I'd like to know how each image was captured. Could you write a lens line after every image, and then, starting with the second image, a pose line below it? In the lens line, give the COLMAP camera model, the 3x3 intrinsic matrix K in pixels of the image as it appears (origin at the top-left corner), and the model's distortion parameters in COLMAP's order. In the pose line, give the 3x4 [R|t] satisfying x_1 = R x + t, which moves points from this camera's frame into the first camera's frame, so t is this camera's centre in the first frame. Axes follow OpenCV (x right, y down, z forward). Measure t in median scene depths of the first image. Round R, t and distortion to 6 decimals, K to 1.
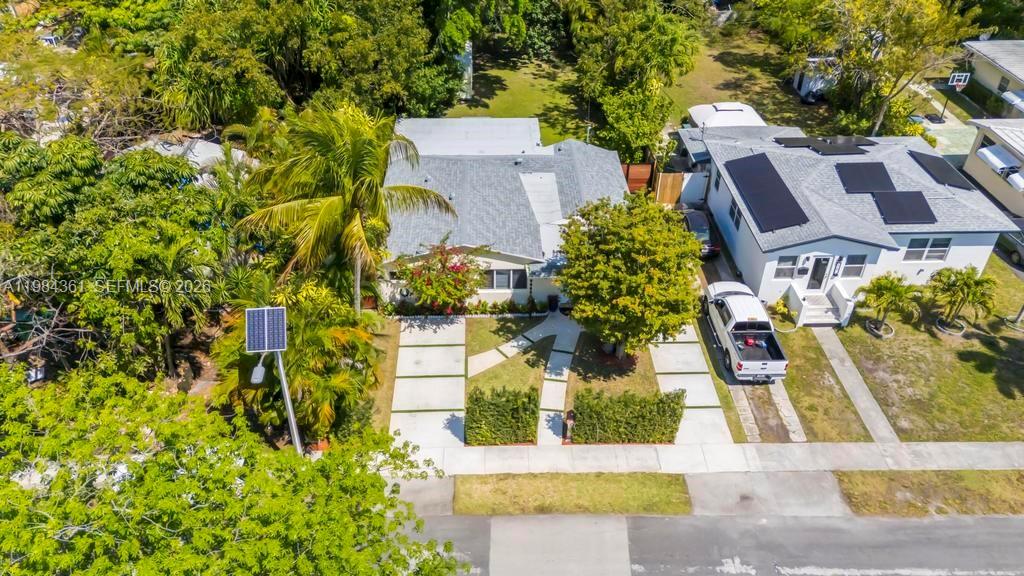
lens RADIAL K [[766.7, 0, 515.2], [0, 766.7, 284.1], [0, 0, 1]] dist [0.063343, -0.030195]
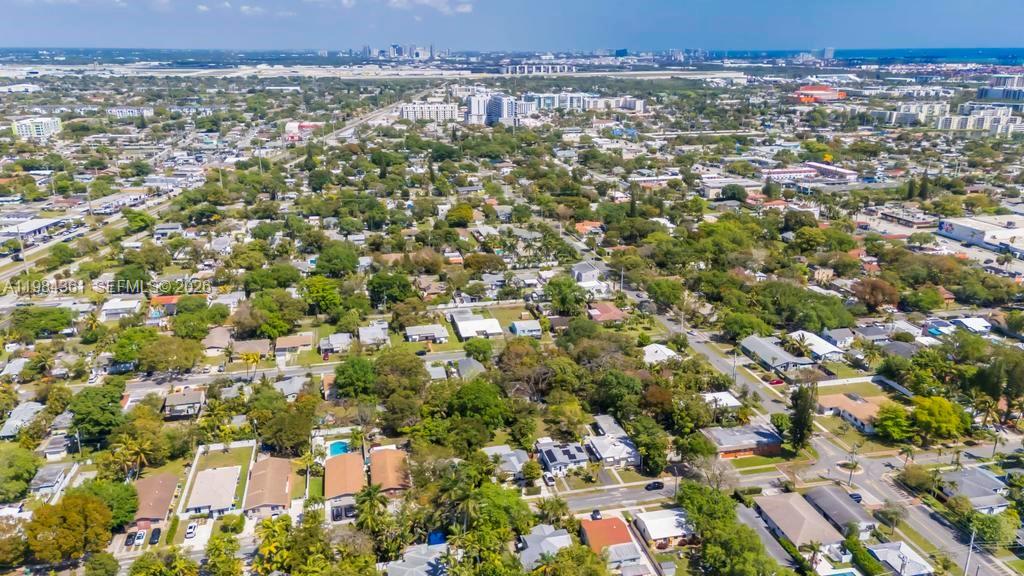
lens RADIAL K [[713.4, 0, 505.6], [0, 713.4, 288.2], [0, 0, 1]] dist [0.064568, -0.002302]
pose [[0.983831, -0.069414, 0.165098, -0.918190], [0.120181, 0.939347, -0.321224, 0.429490], [-0.132787, 0.335872, 0.932501, -4.927386]]
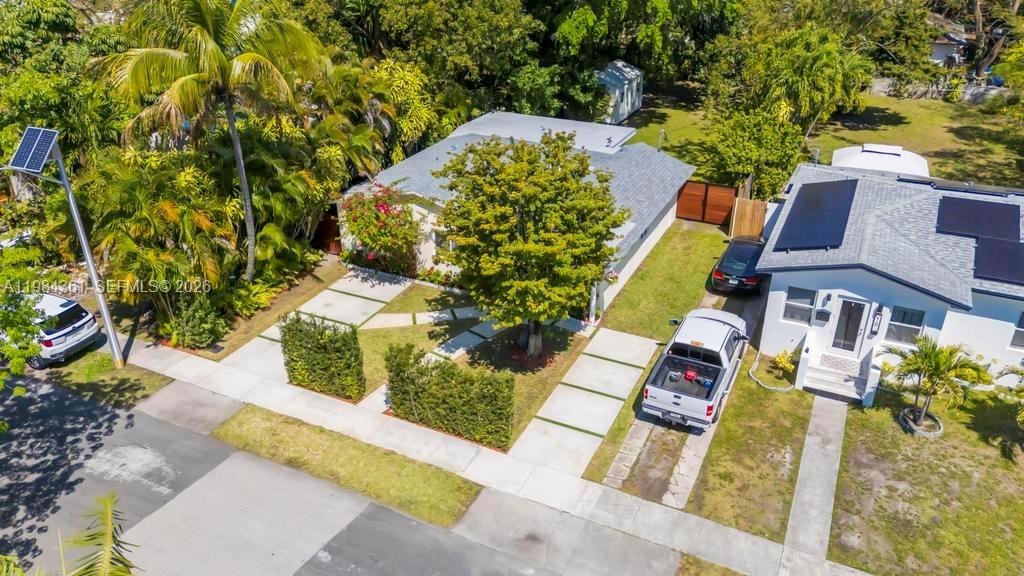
lens RADIAL K [[766.7, 0, 515.2], [0, 766.7, 284.1], [0, 0, 1]] dist [0.063343, -0.030195]
pose [[0.885137, 0.207448, -0.416530, 0.411370], [-0.268644, 0.958700, -0.093407, 0.097468], [0.379950, 0.194576, 0.904311, 0.245602]]
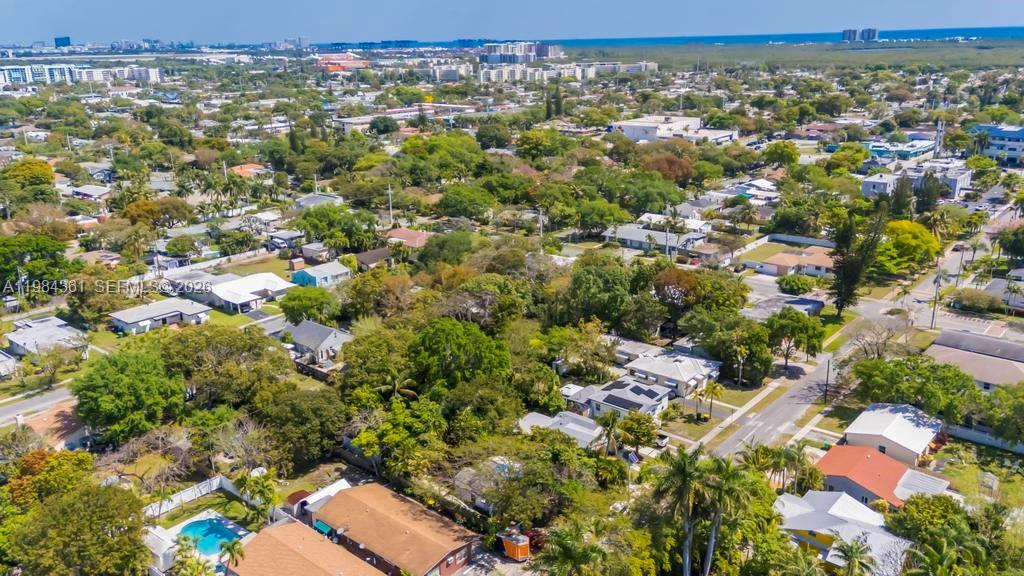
lens RADIAL K [[766.7, 0, 515.2], [0, 766.7, 284.1], [0, 0, 1]] dist [0.063343, -0.030195]
pose [[0.681161, -0.242625, 0.690762, -2.430881], [0.457883, 0.877380, -0.143346, -0.337932], [-0.571281, 0.413930, 0.708731, -1.504887]]
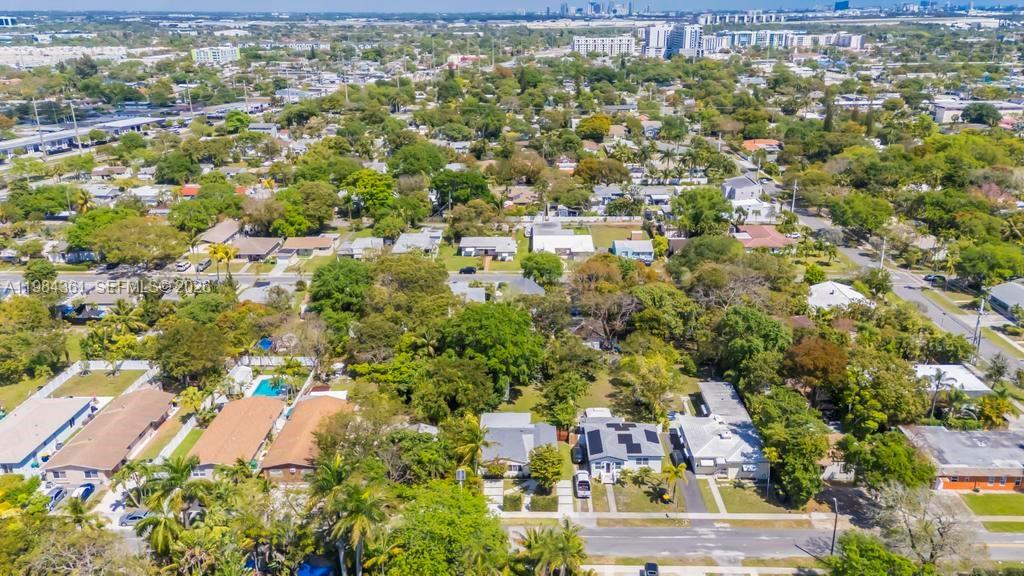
lens RADIAL K [[741.8, 0, 519.6], [0, 741.8, 281.8], [0, 0, 1]] dist [0.051276, -0.006935]
pose [[0.998679, 0.001103, -0.051375, 0.172887], [-0.016075, 0.956293, -0.291967, 0.166222], [0.048808, 0.292407, 0.955047, -2.381430]]
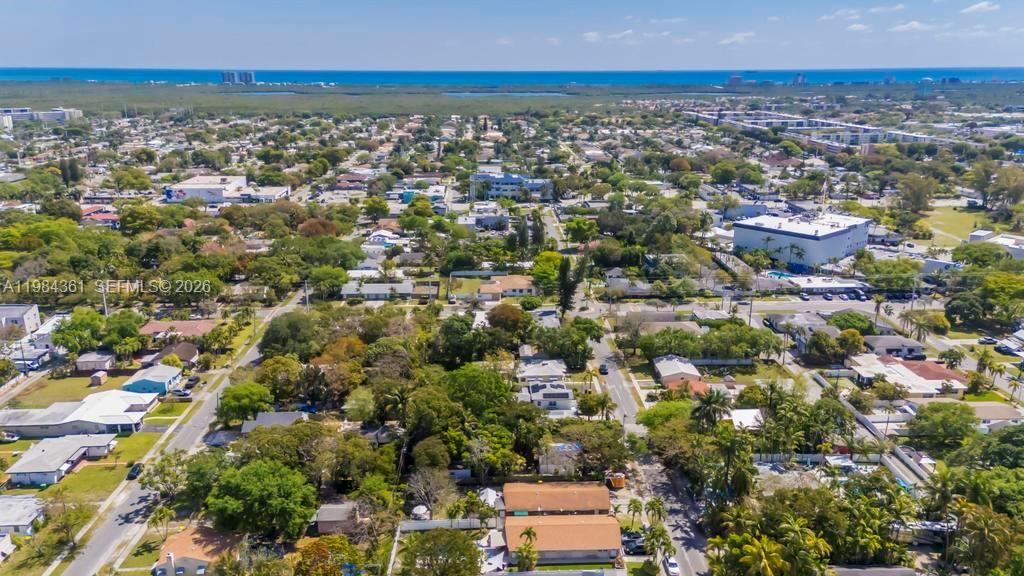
lens RADIAL K [[766.7, 0, 515.2], [0, 766.7, 284.1], [0, 0, 1]] dist [0.063343, -0.030195]
pose [[-0.000009, -0.274548, 0.961573, -4.909161], [0.594945, 0.772879, 0.220678, -2.252199], [-0.803766, 0.572085, 0.163334, 0.006071]]
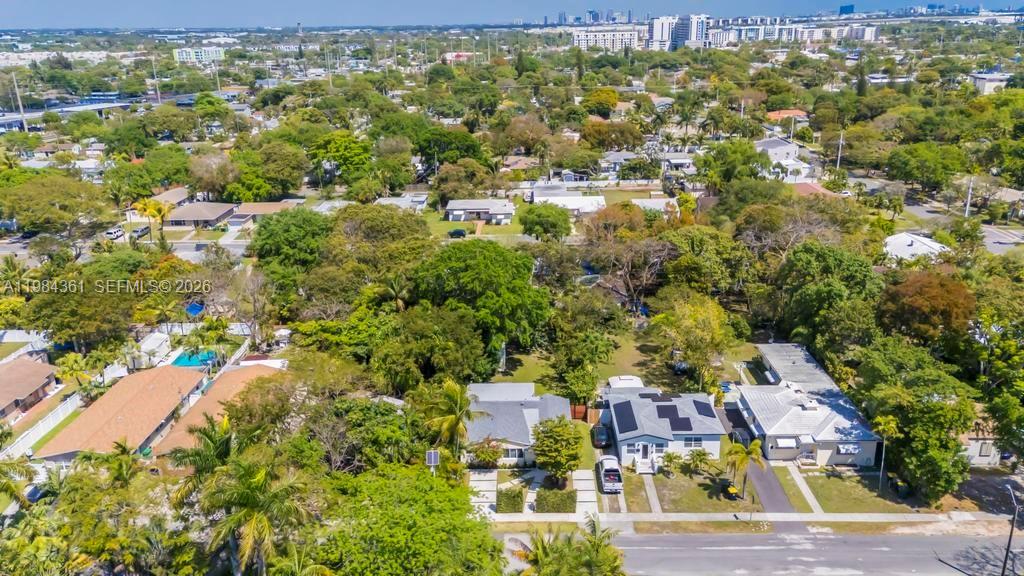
lens RADIAL K [[766.7, 0, 515.2], [0, 766.7, 284.1], [0, 0, 1]] dist [0.063343, -0.030195]
pose [[0.998321, -0.010657, -0.056943, 0.133008], [-0.007235, 0.952305, -0.305062, 0.223623], [0.057478, 0.304961, 0.950629, -1.449621]]
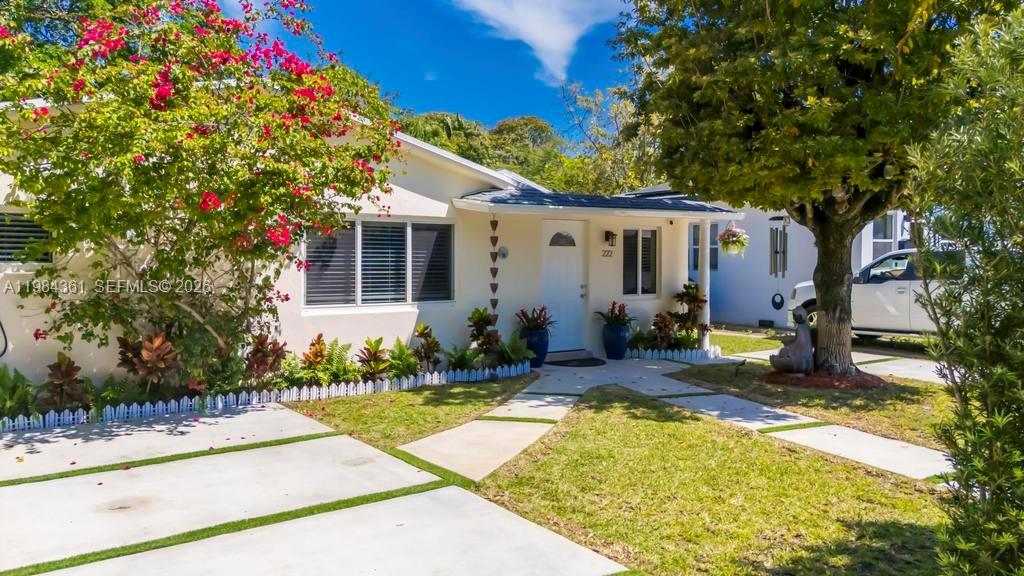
lens RADIAL K [[741.8, 0, 519.6], [0, 741.8, 281.8], [0, 0, 1]] dist [0.051276, -0.006935]
pose [[0.823637, -0.024452, 0.566590, -0.135690], [0.342524, 0.817712, -0.462627, 0.150763], [-0.451996, 0.575107, 0.681874, 0.783838]]
